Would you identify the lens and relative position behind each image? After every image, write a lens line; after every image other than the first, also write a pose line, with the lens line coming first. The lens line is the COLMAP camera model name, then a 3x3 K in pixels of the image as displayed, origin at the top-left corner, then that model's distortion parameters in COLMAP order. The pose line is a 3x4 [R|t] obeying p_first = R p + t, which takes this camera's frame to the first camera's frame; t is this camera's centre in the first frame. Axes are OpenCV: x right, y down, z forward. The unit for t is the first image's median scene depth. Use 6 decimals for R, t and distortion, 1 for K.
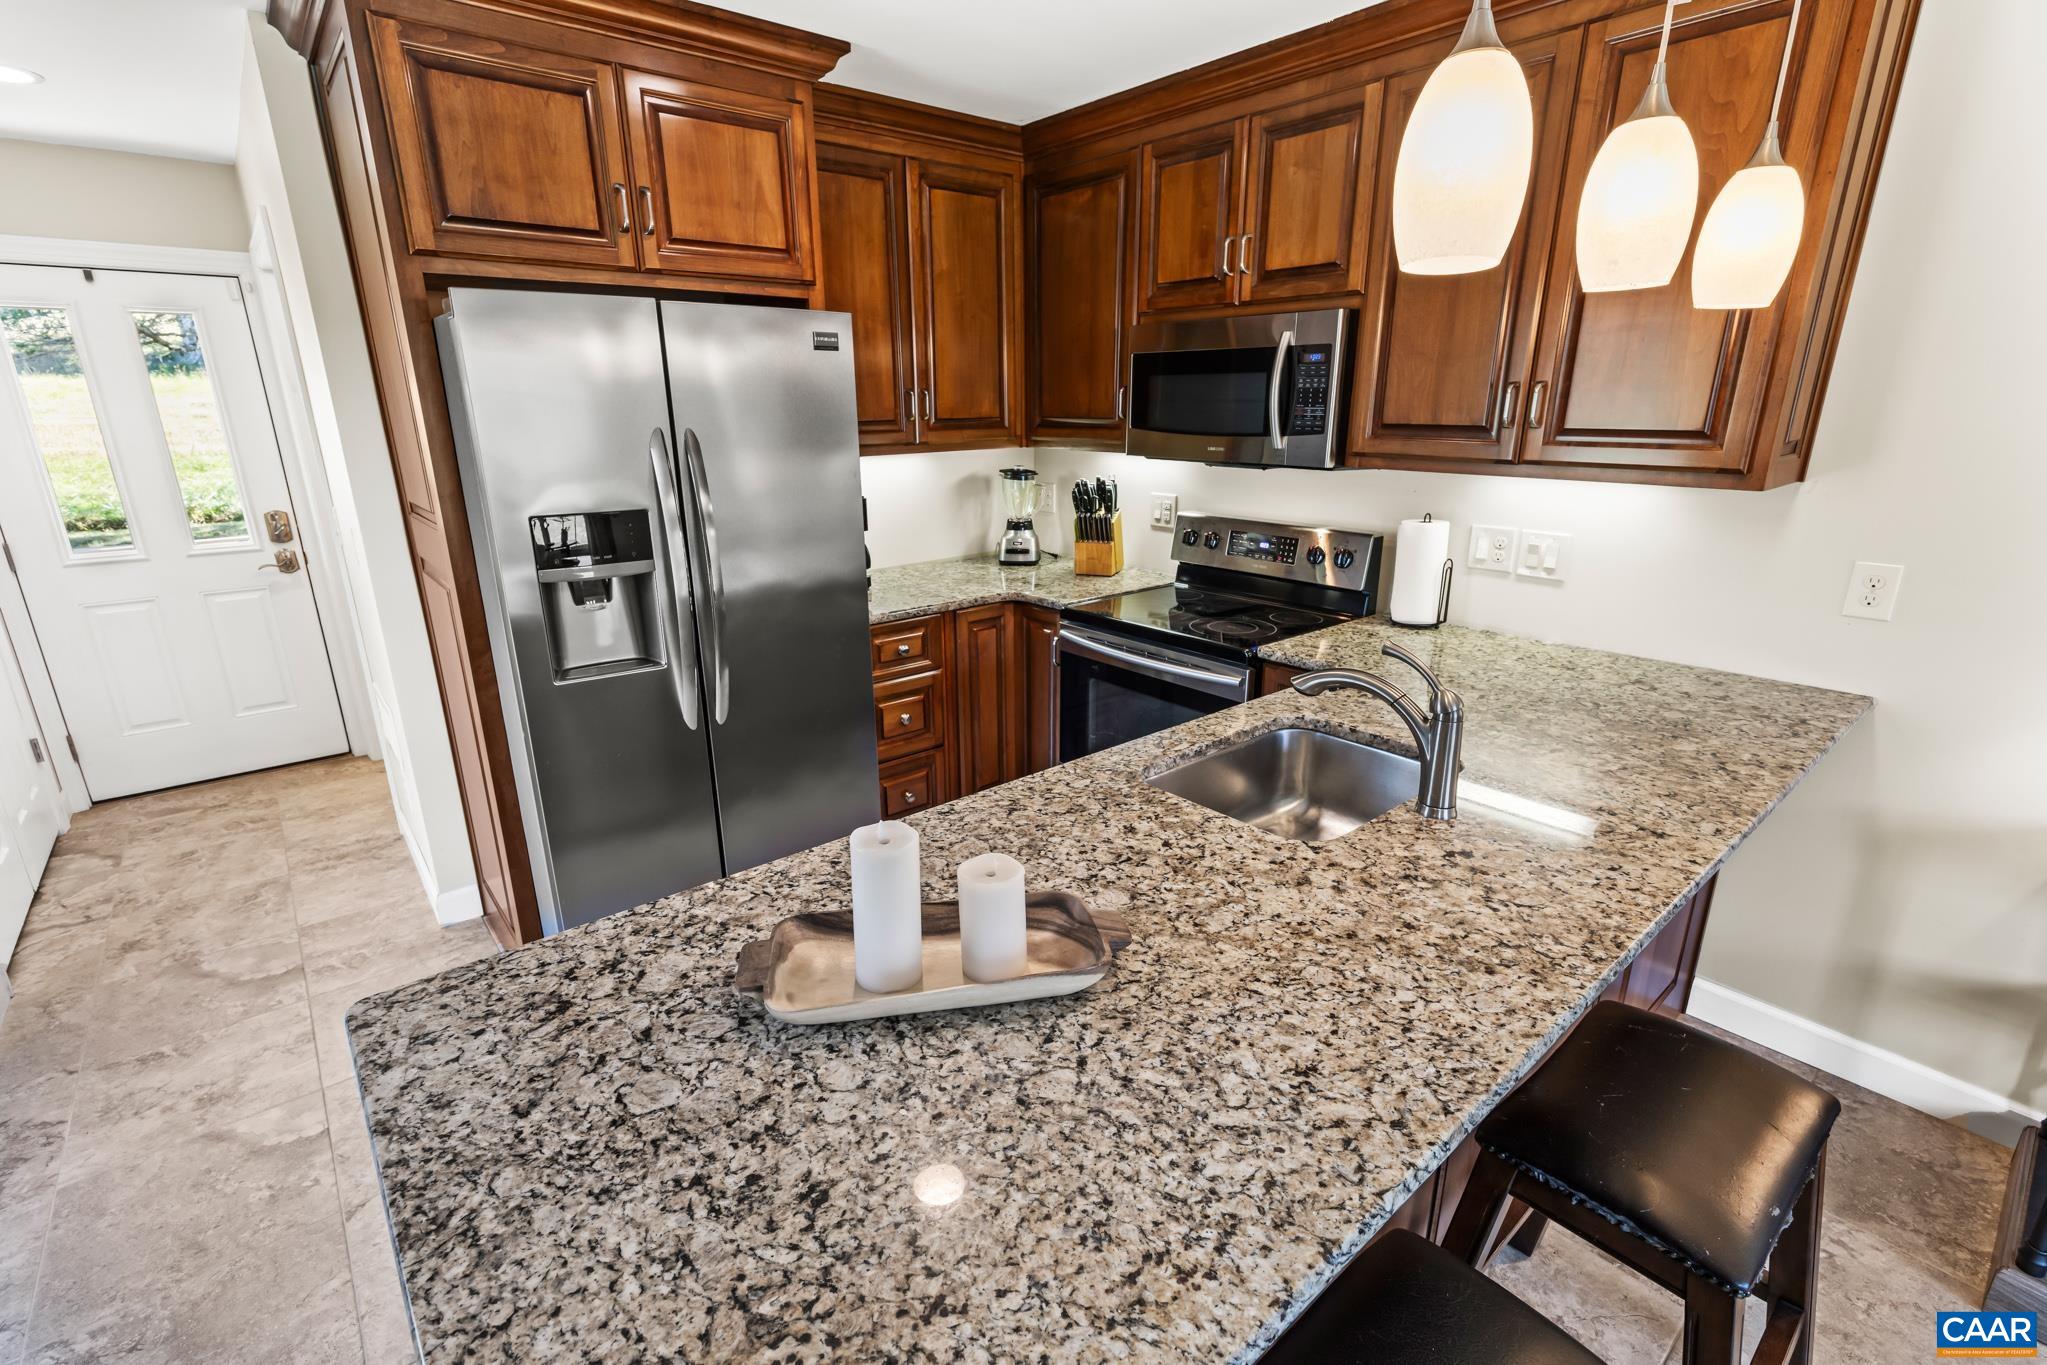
lens RADIAL K [[917.0, 0, 1026.4], [0, 917.0, 683.7], [0, 0, 1]] dist [-0.007100, 0.002109]
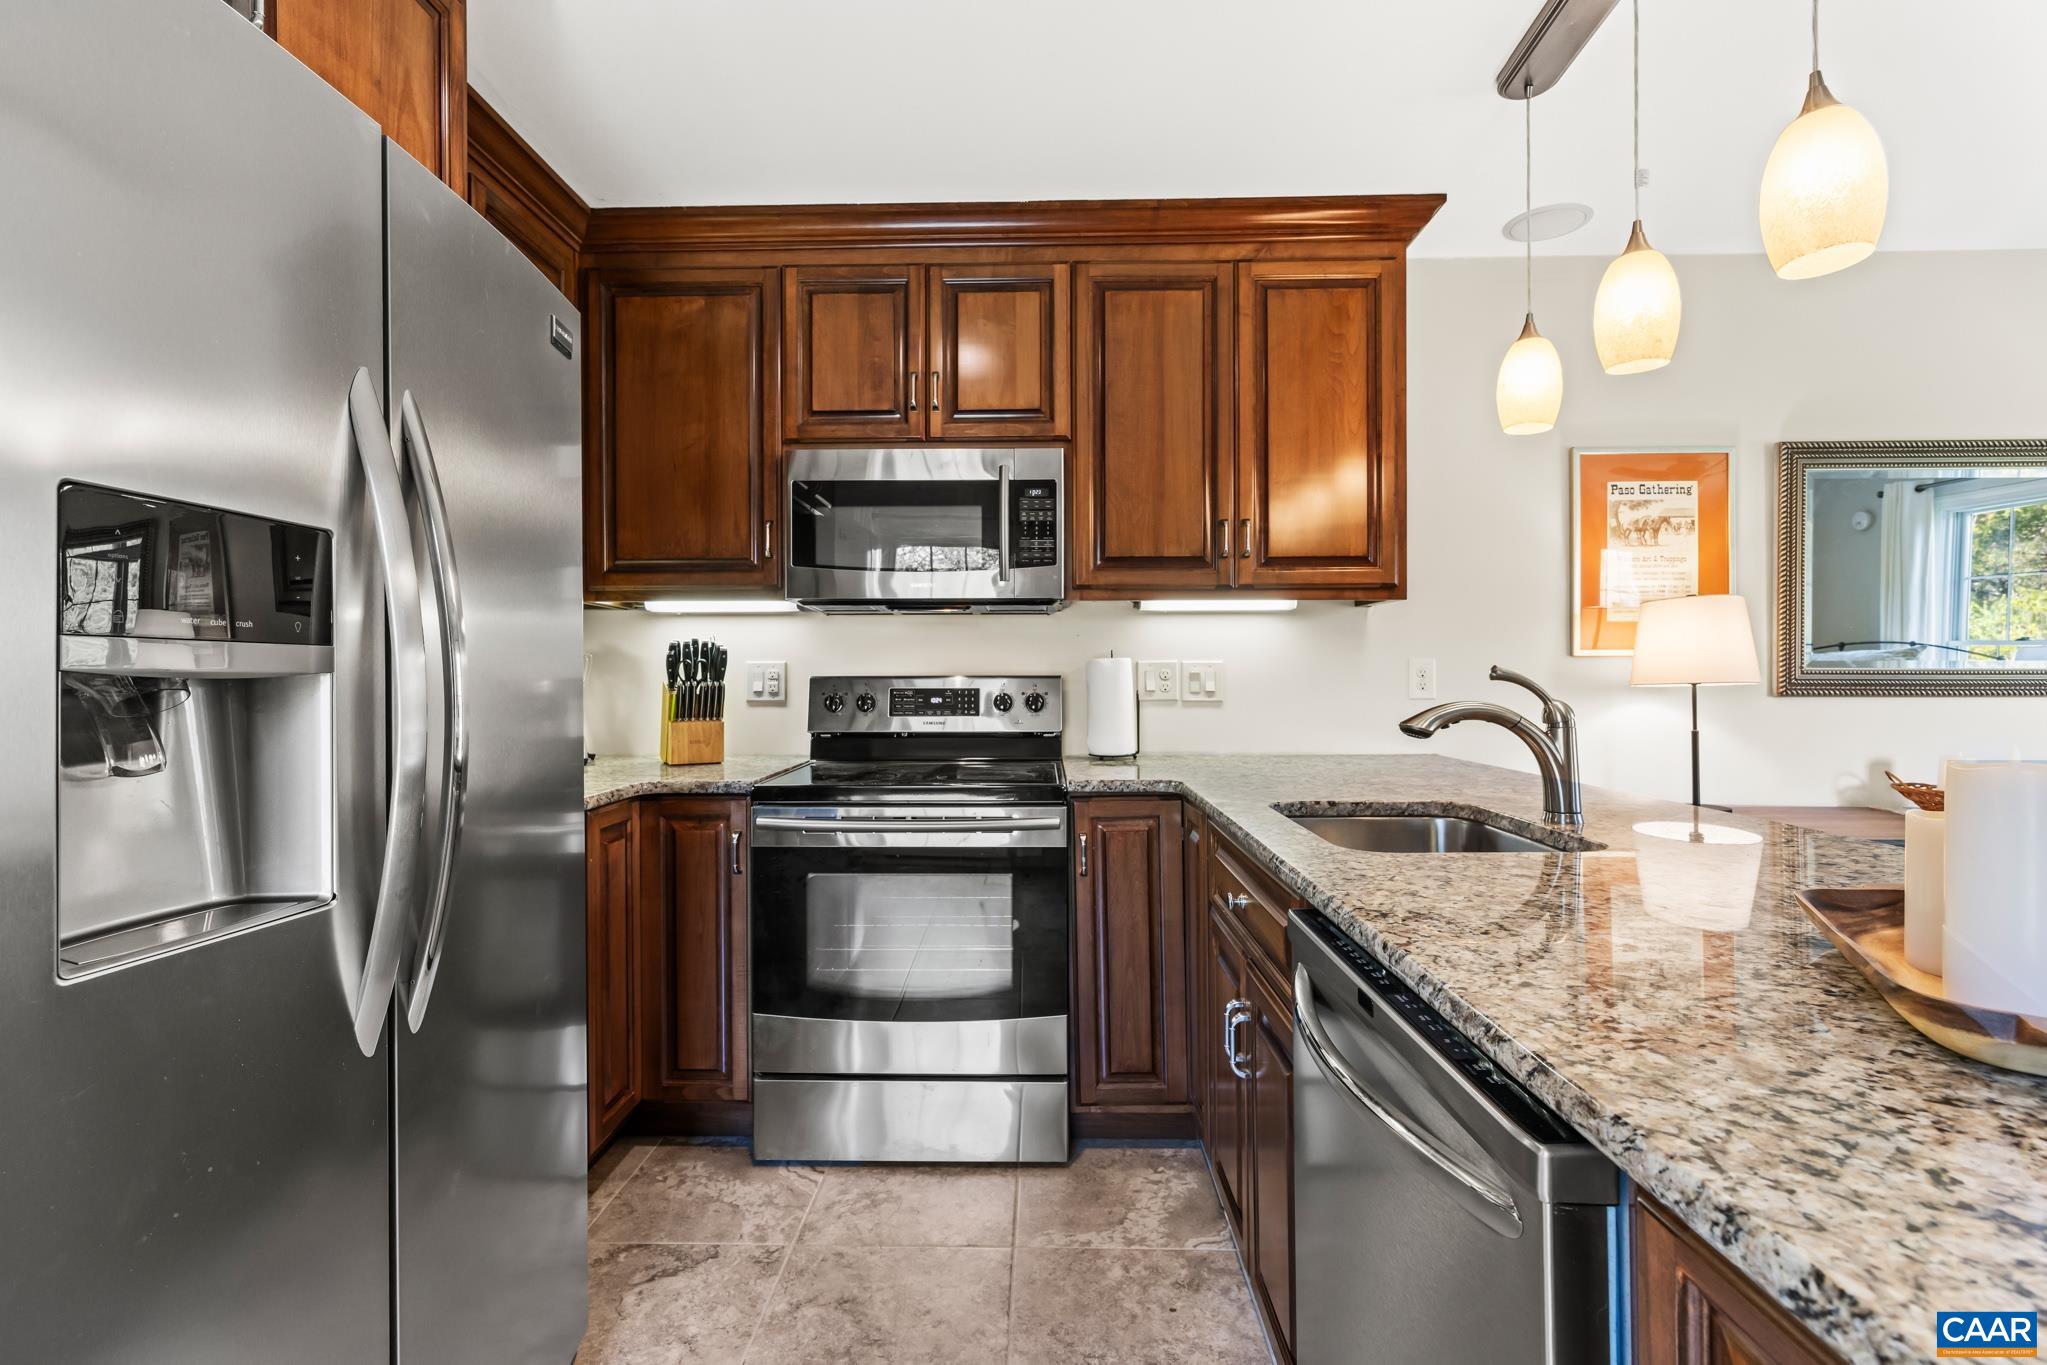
lens RADIAL K [[917.0, 0, 1031.0], [0, 917.0, 669.1], [0, 0, 1]] dist [-0.007100, 0.002109]
pose [[0.662462, 0.004816, 0.749080, -0.334097], [0.223517, 0.953156, -0.203799, 0.023790], [-0.714971, 0.302441, 0.630353, 0.326992]]
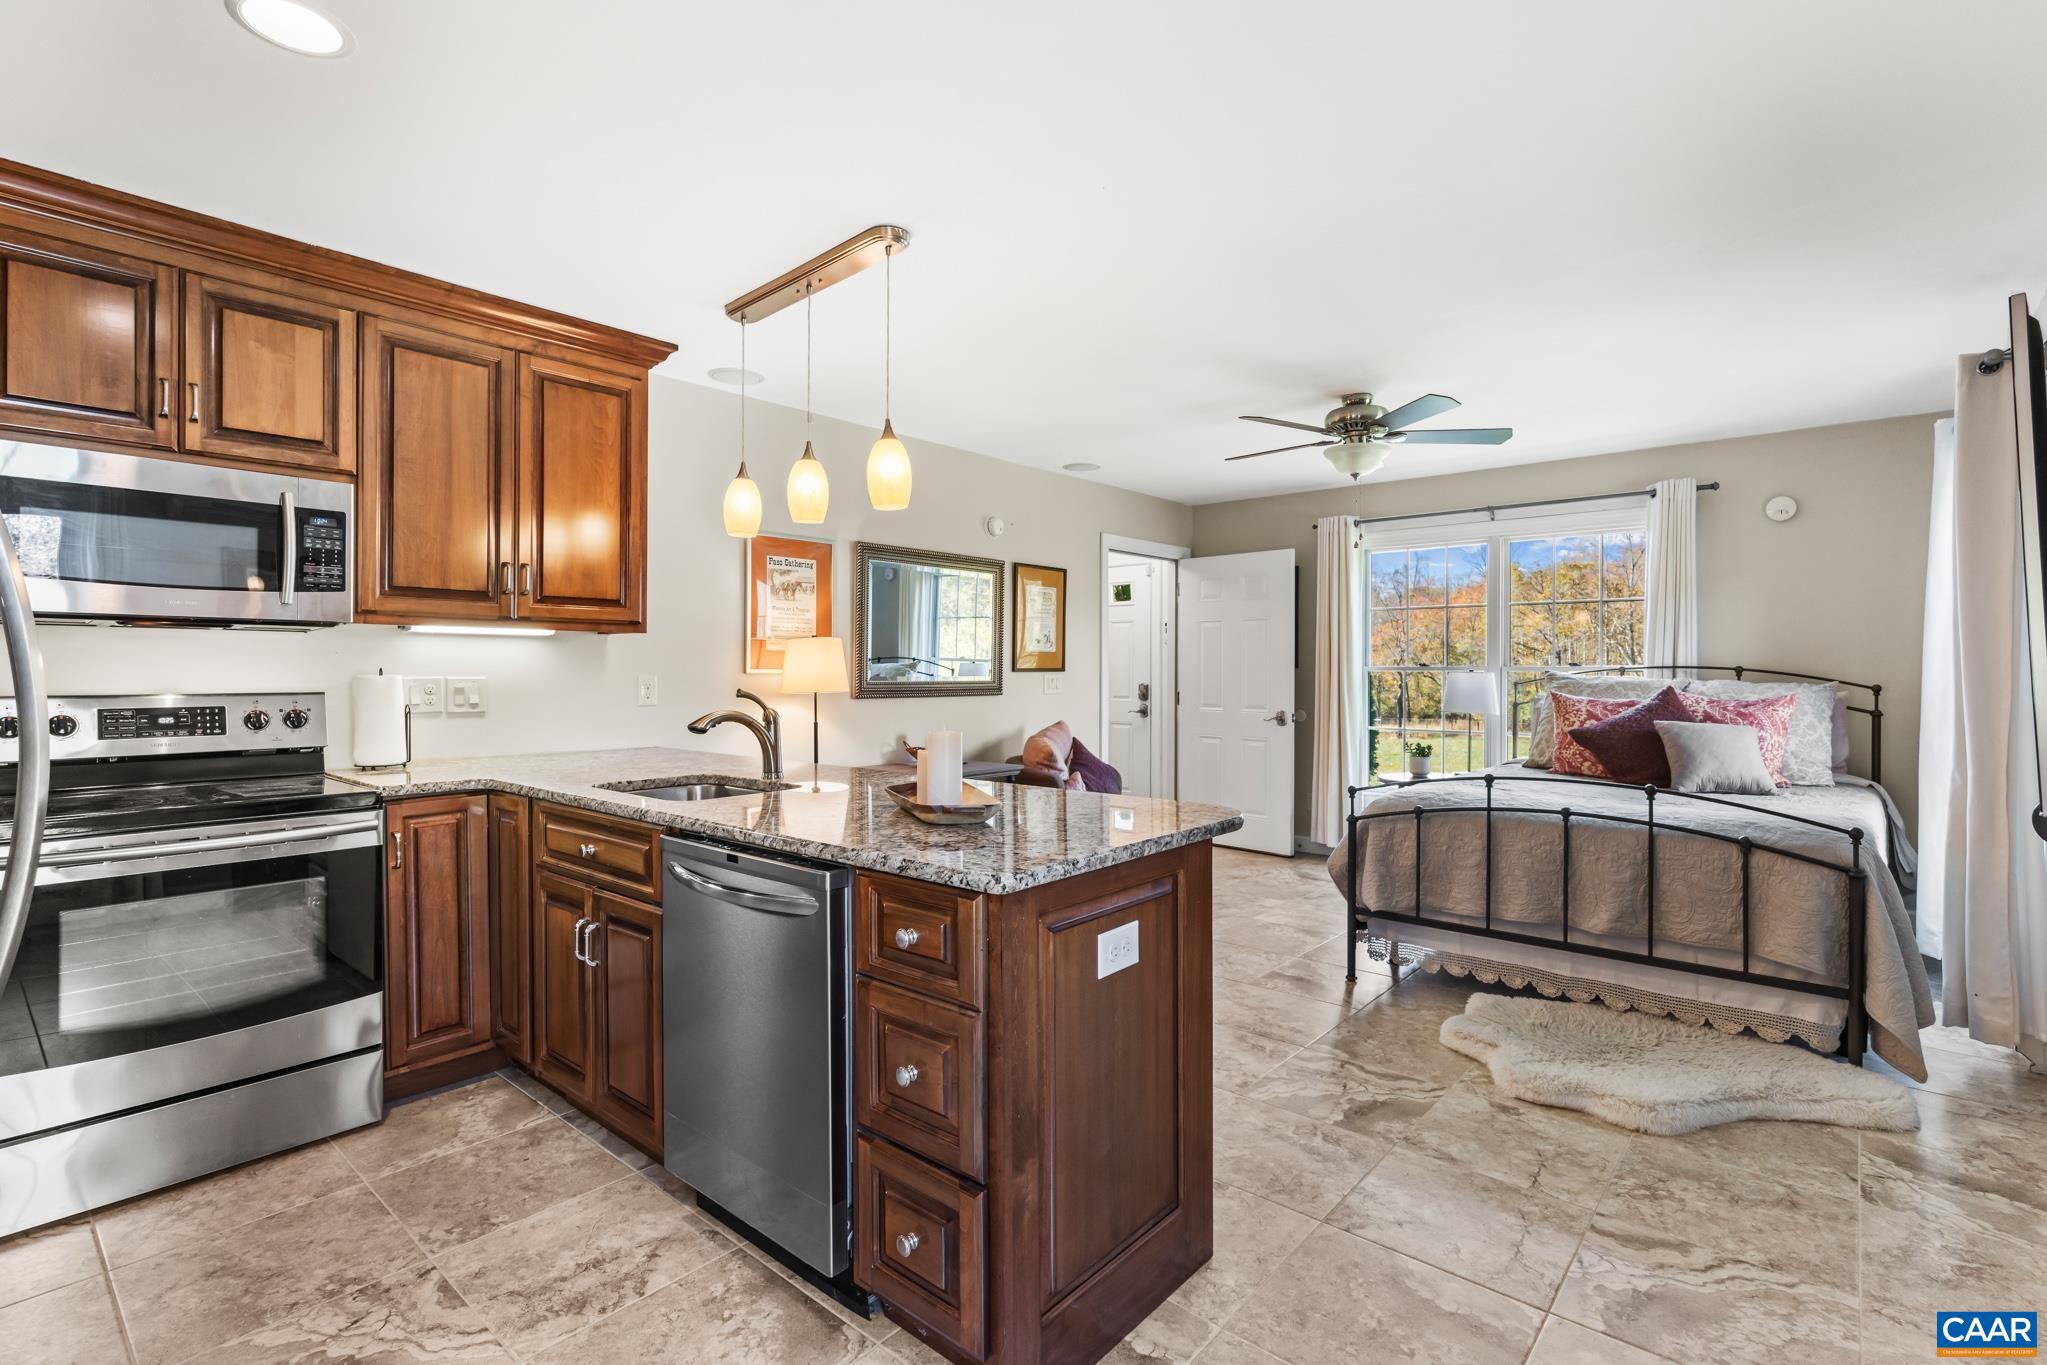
lens RADIAL K [[917.0, 0, 1002.0], [0, 917.0, 669.5], [0, 0, 1]] dist [-0.007100, 0.002109]
pose [[-0.141131, 0.005440, 0.989976, -0.645206], [0.293747, 0.955181, 0.036628, 0.001307], [-0.945407, 0.295972, -0.136404, 0.340620]]
